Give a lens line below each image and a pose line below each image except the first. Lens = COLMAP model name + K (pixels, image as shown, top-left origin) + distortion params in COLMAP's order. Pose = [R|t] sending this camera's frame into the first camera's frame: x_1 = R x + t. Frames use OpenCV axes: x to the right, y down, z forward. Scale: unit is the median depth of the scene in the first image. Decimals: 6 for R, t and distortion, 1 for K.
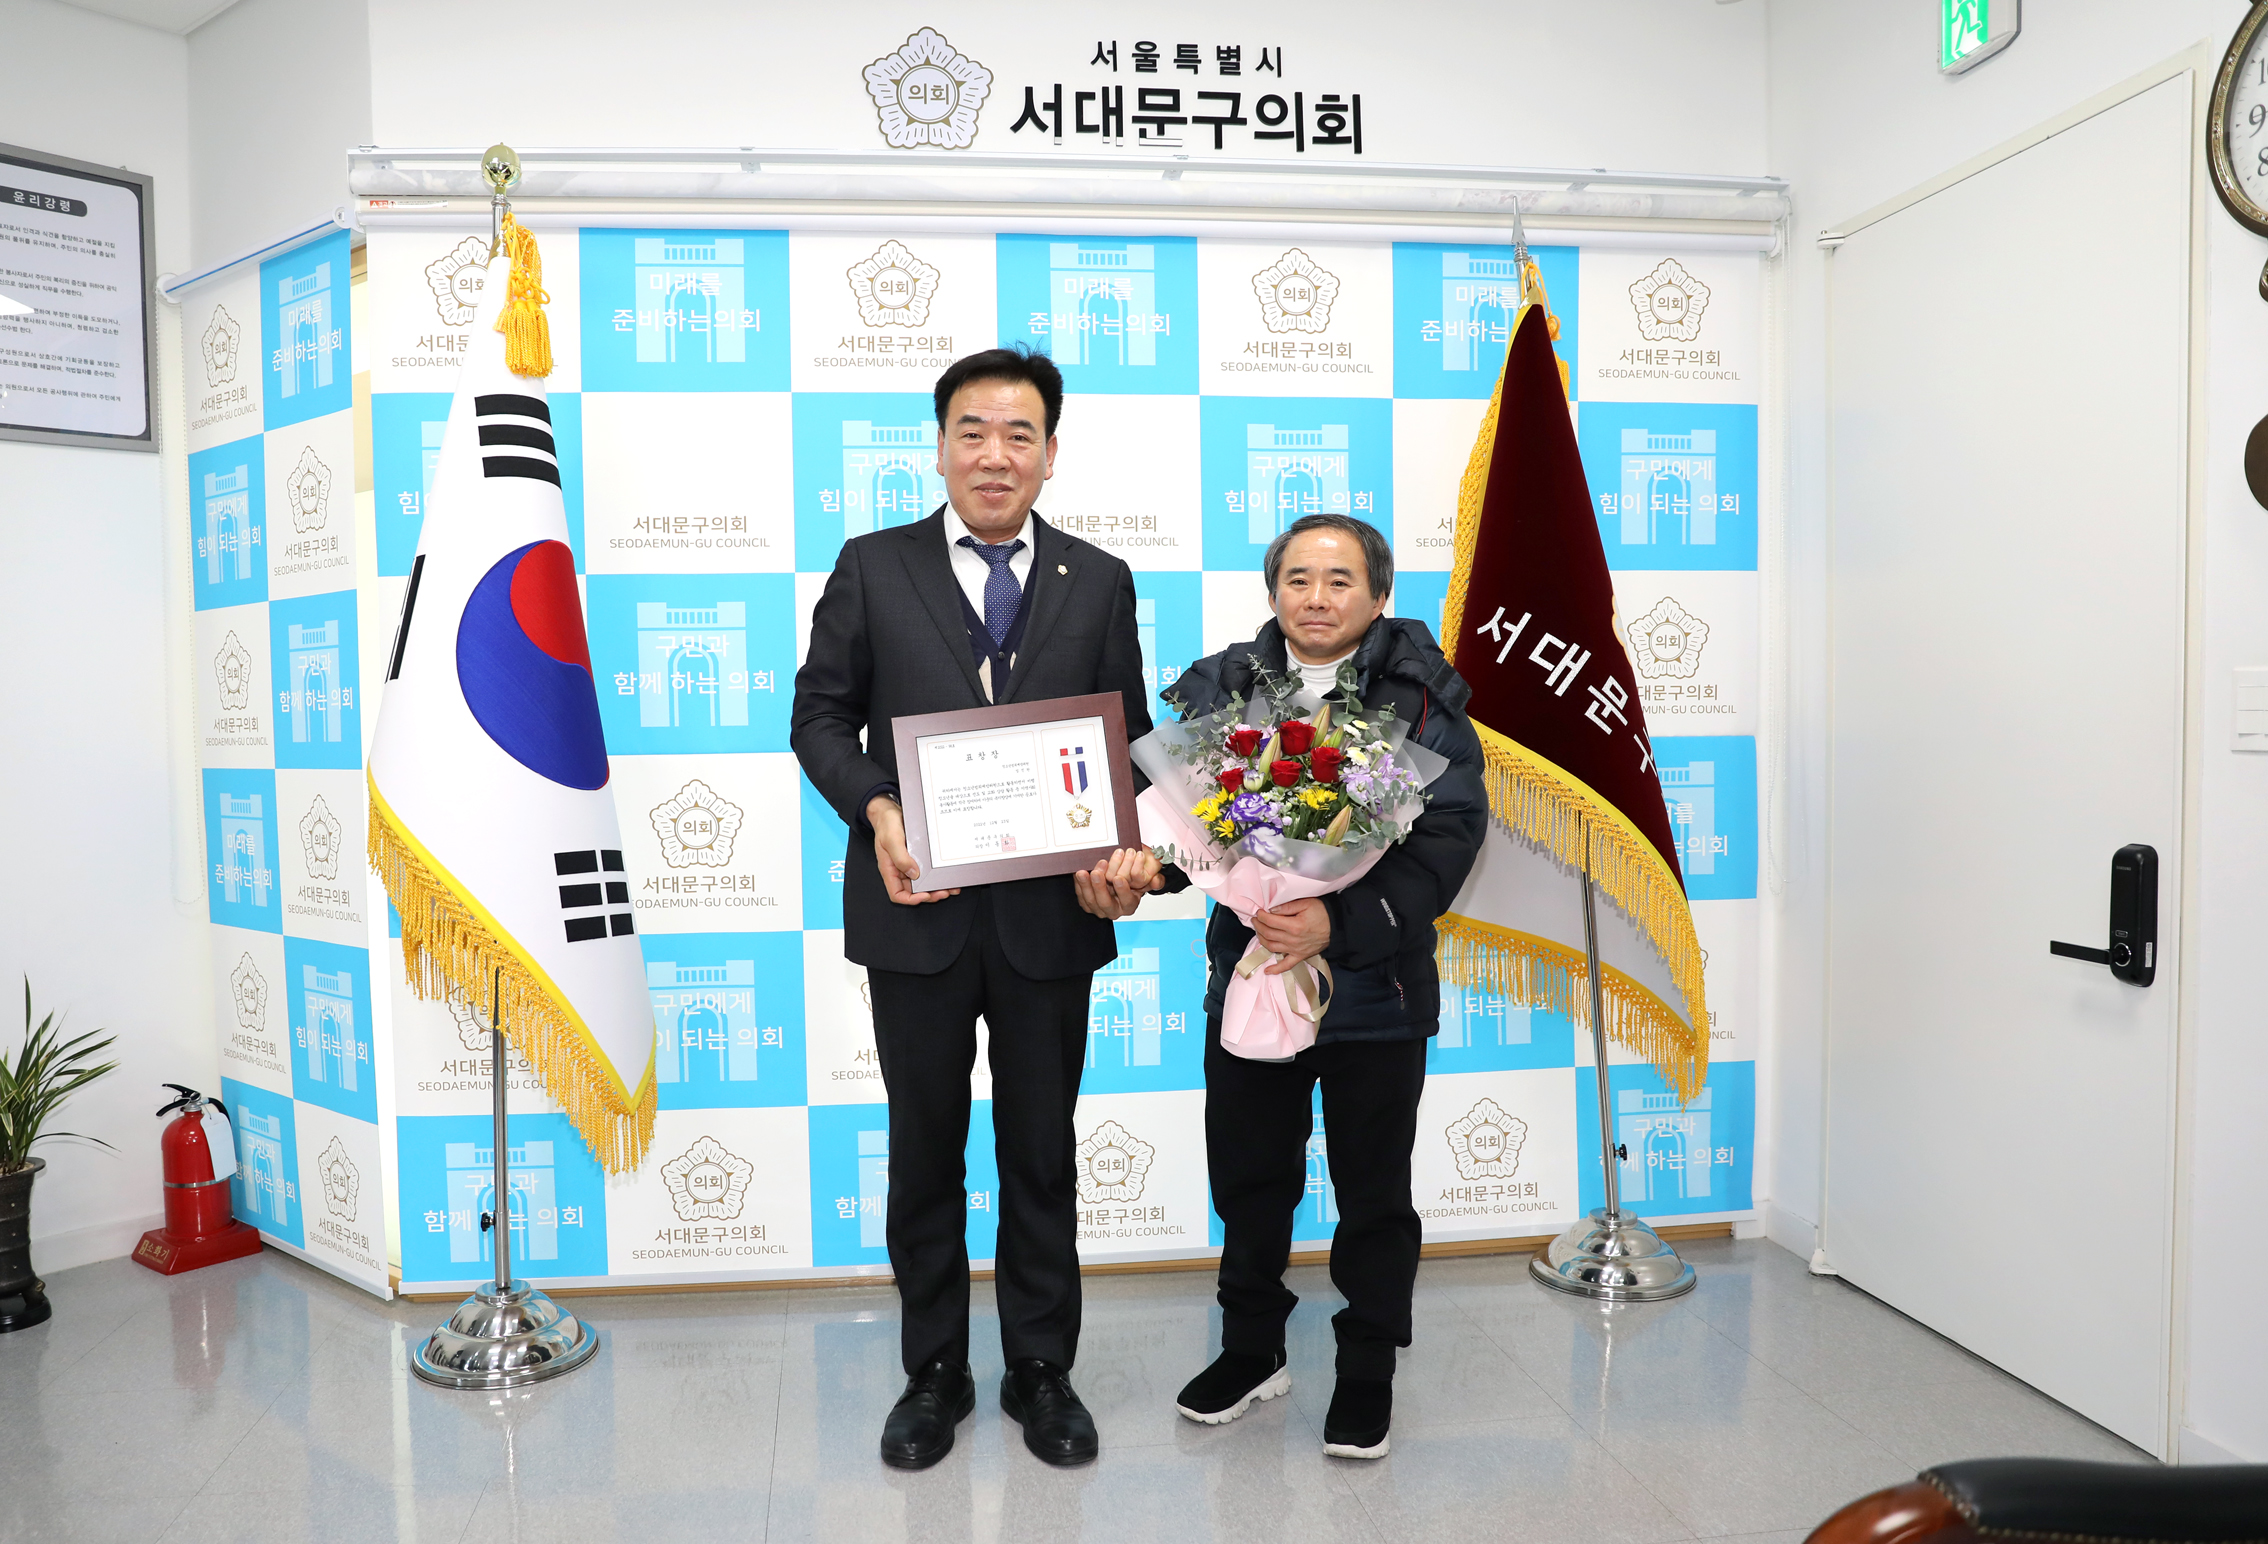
lens RADIAL K [[1696.1, 0, 1059.7], [0, 1696.1, 802.2], [0, 0, 1]] dist [-0.112778, 0.092124]
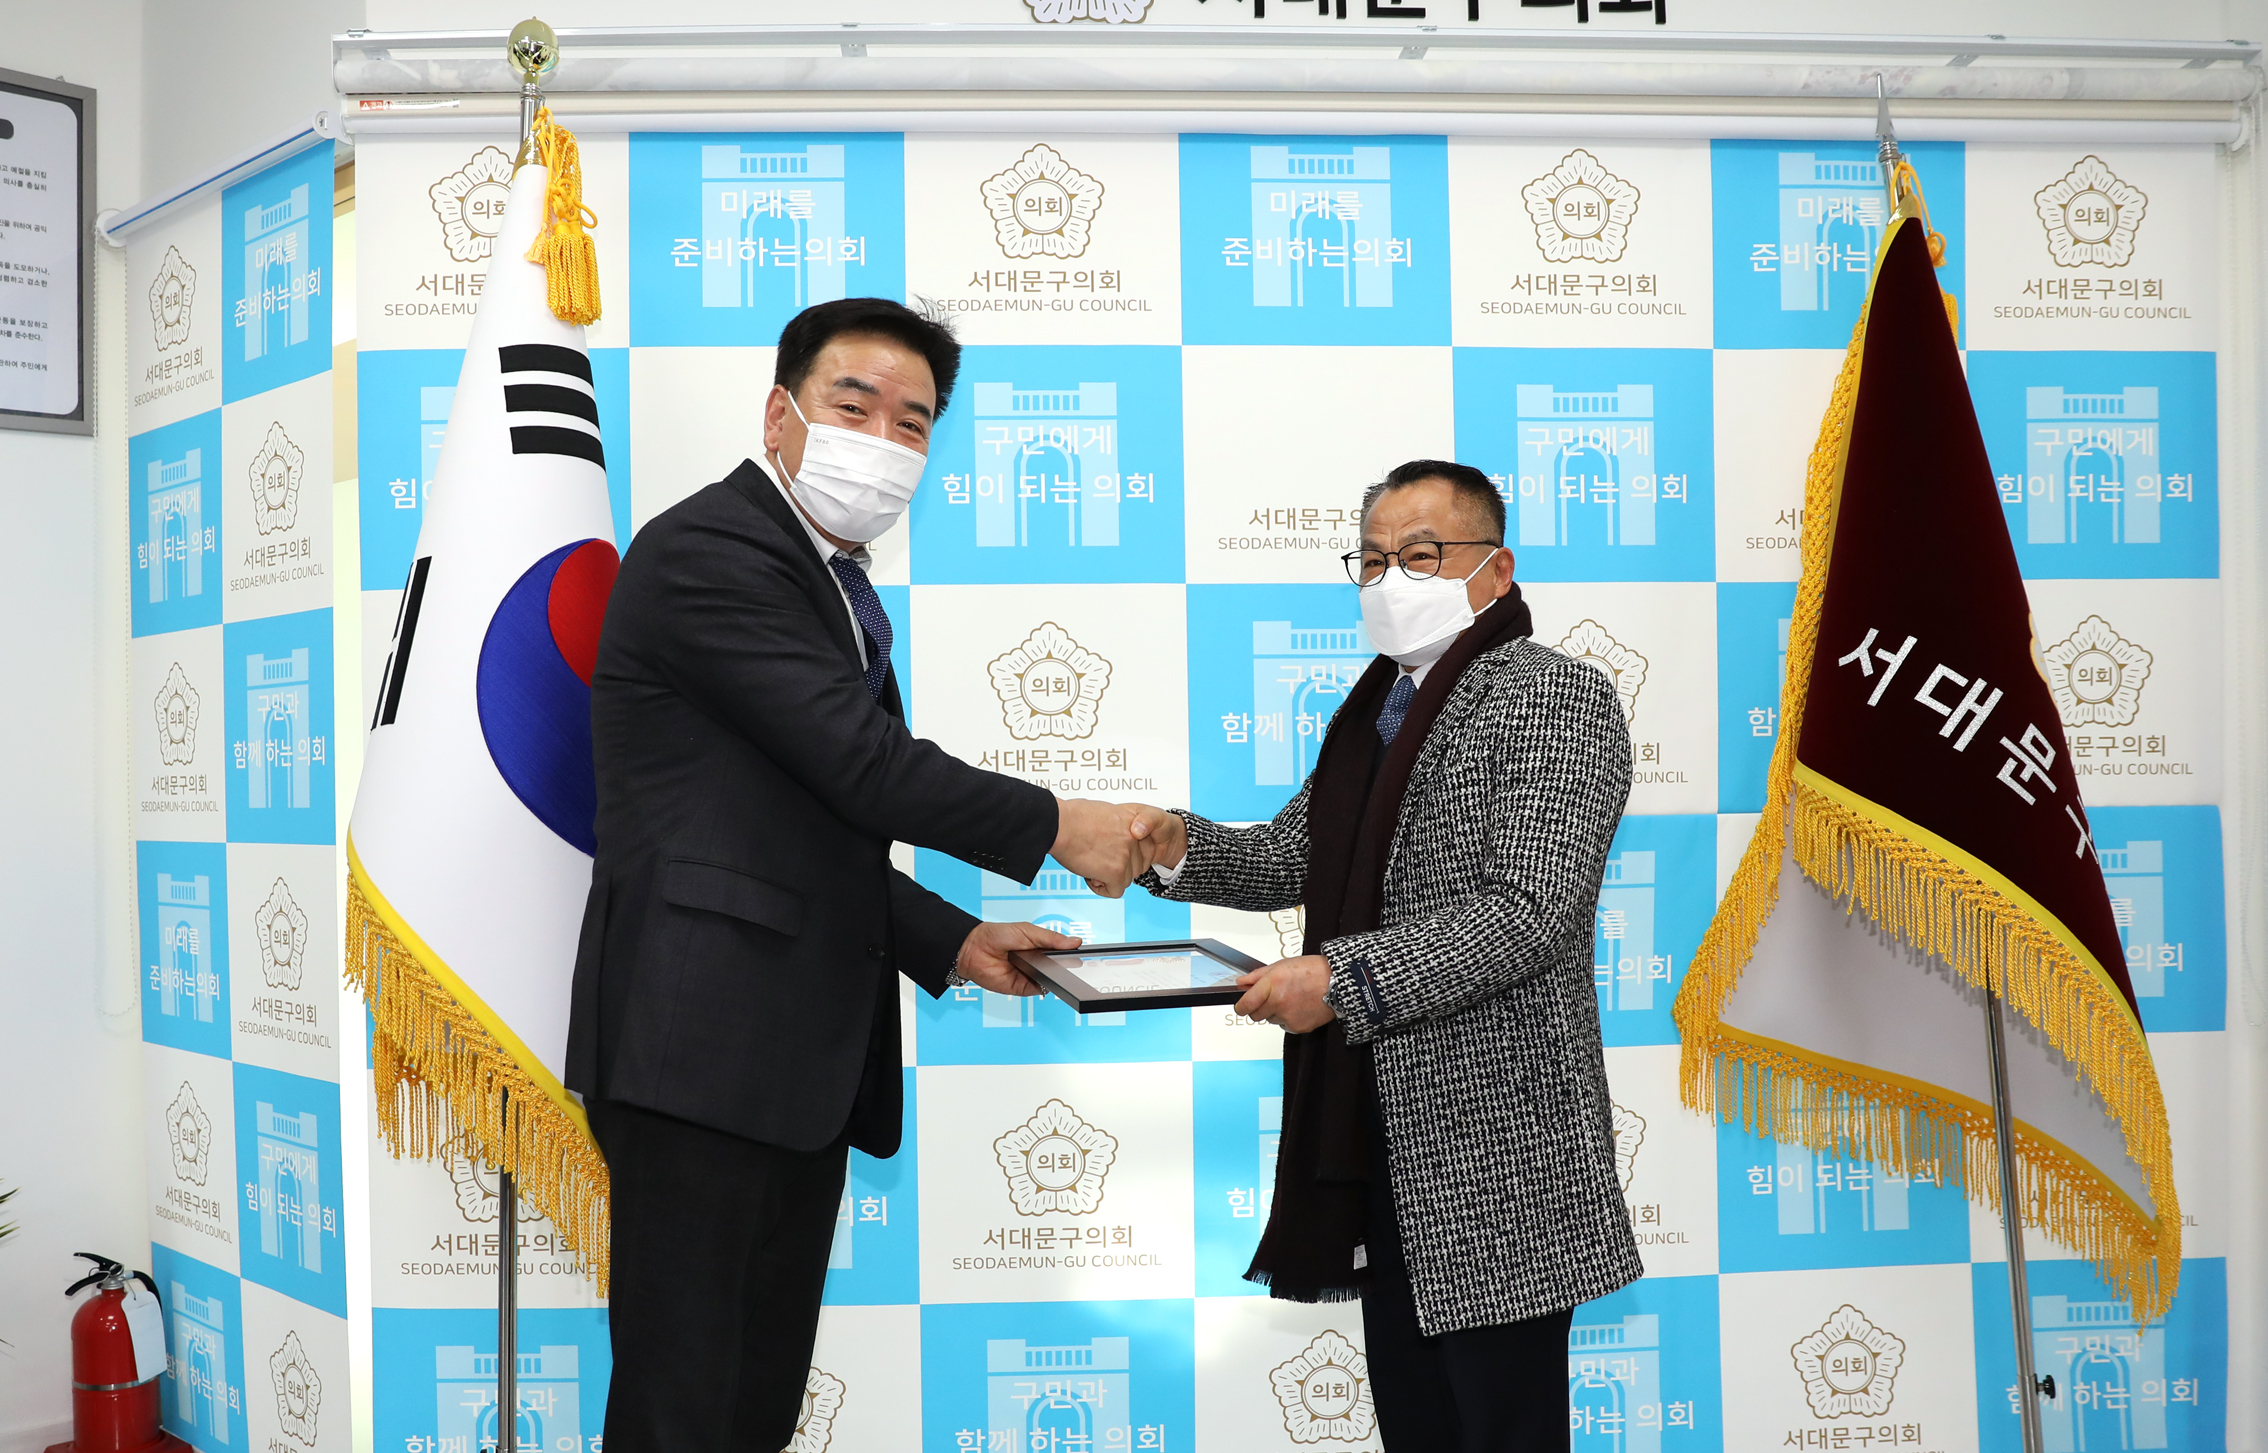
lens RADIAL K [[2051.1, 0, 1040.8], [0, 2051.1, 771.8], [0, 0, 1]] dist [-0.109882, 0.090461]
pose [[0.997332, 0.001990, -0.072978, -0.031859], [-0.005845, 0.998596, -0.052653, -0.006107], [0.072771, 0.052939, 0.995943, 0.103871]]
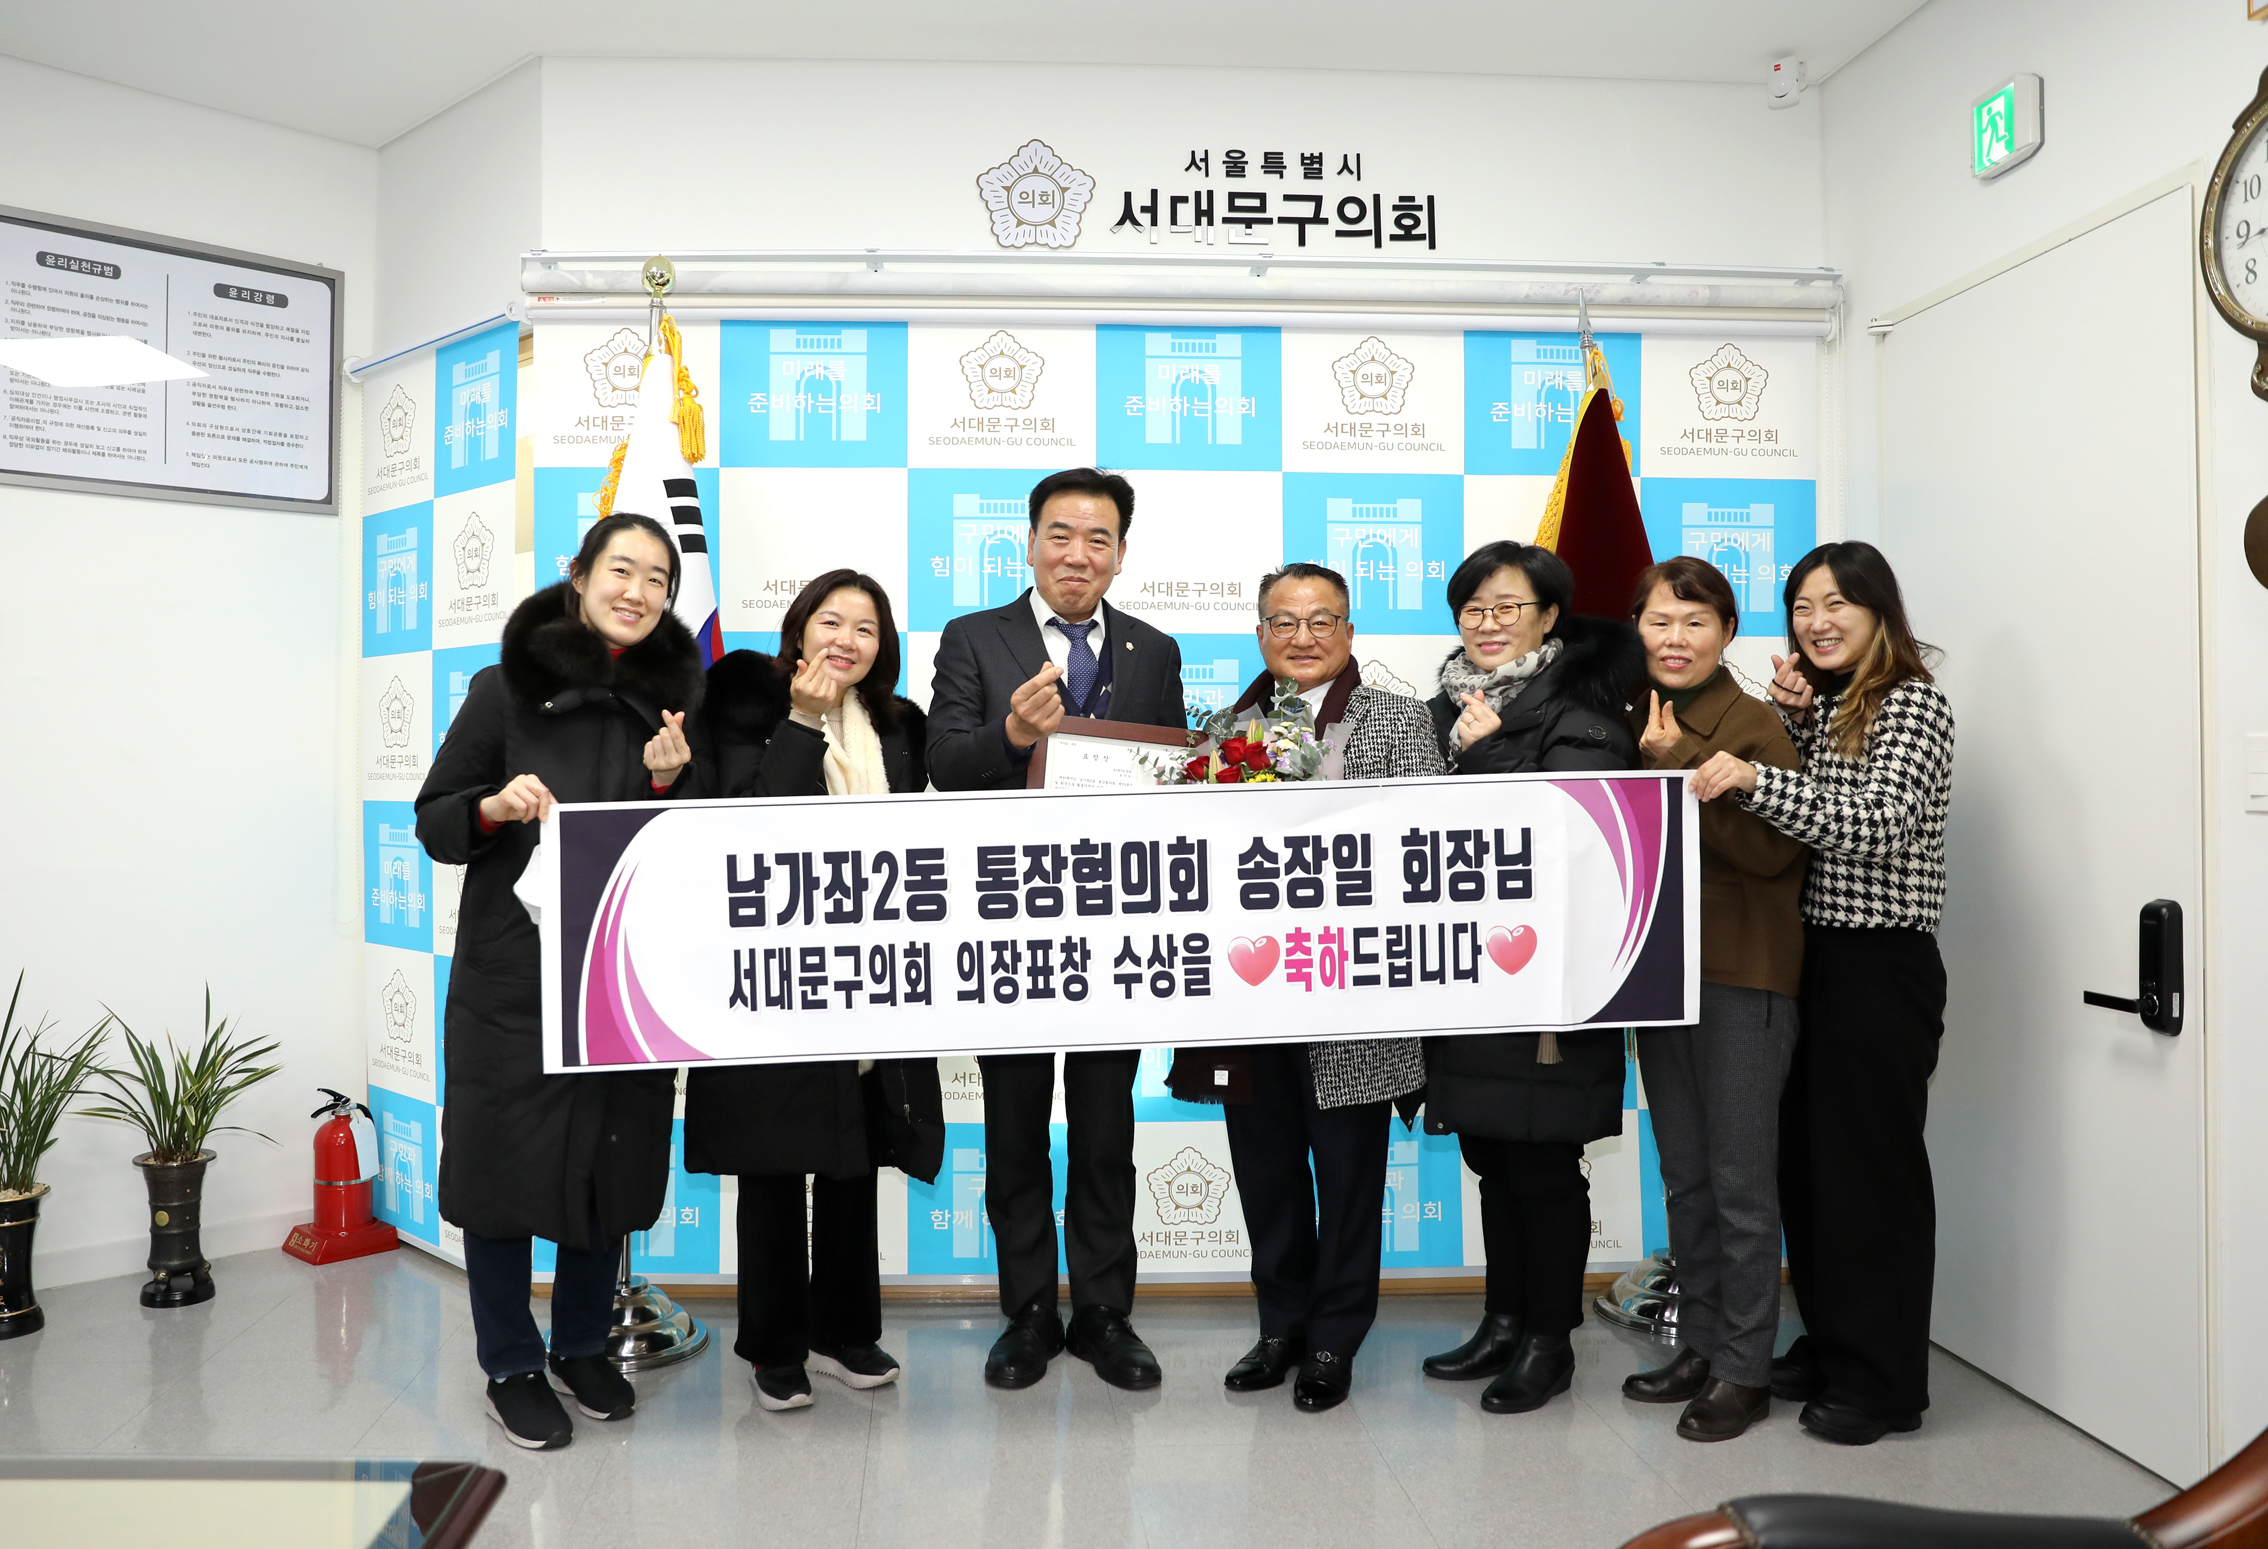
lens RADIAL K [[1717.5, 0, 1027.6], [0, 1717.5, 741.3], [0, 0, 1]] dist [-0.115952, 0.106530]
pose [[0.996738, 0.014511, -0.079387, 0.009678], [-0.019860, 0.997554, -0.067016, 0.007553], [0.078220, 0.068374, 0.994589, -0.090953]]
